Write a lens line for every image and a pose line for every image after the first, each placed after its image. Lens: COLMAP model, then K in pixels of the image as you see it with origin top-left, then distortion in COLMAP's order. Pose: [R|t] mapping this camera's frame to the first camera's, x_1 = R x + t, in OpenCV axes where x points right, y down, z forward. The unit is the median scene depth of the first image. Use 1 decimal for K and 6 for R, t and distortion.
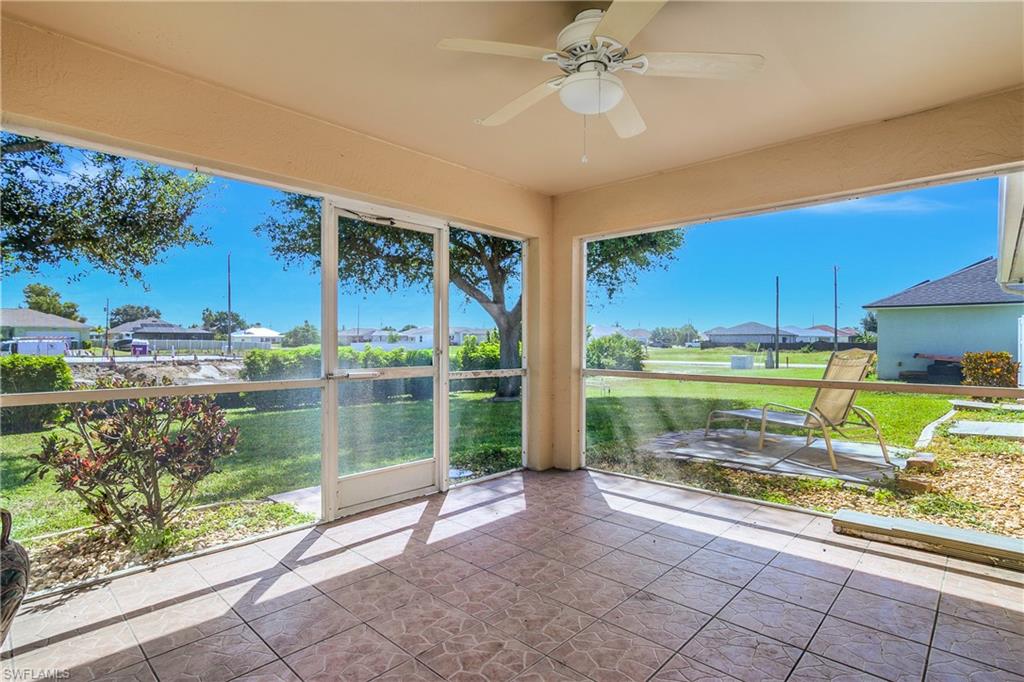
lens RADIAL K [[501.1, 0, 505.5], [0, 501.1, 344.6], [0, 0, 1]] dist [-0.022197, 0.000722]
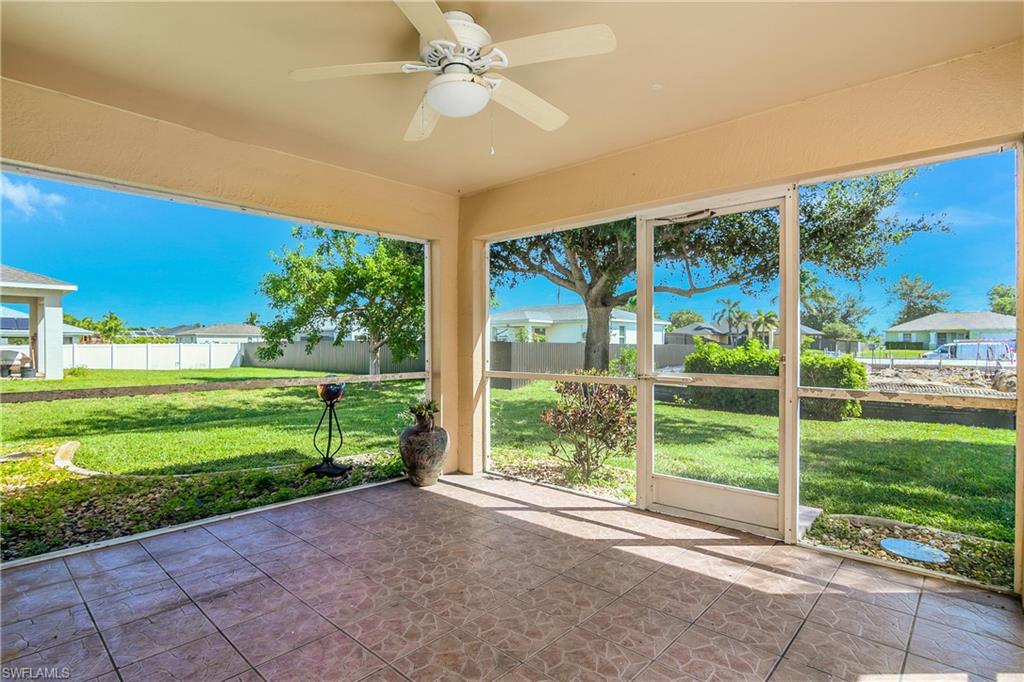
lens RADIAL K [[501.1, 0, 505.5], [0, 501.1, 344.6], [0, 0, 1]] dist [-0.022197, 0.000722]
pose [[0.041402, 0.000566, -0.999142, 0.785952], [-0.005874, 0.999983, 0.000323, -0.005041], [0.999125, 0.005855, 0.041405, 0.702799]]
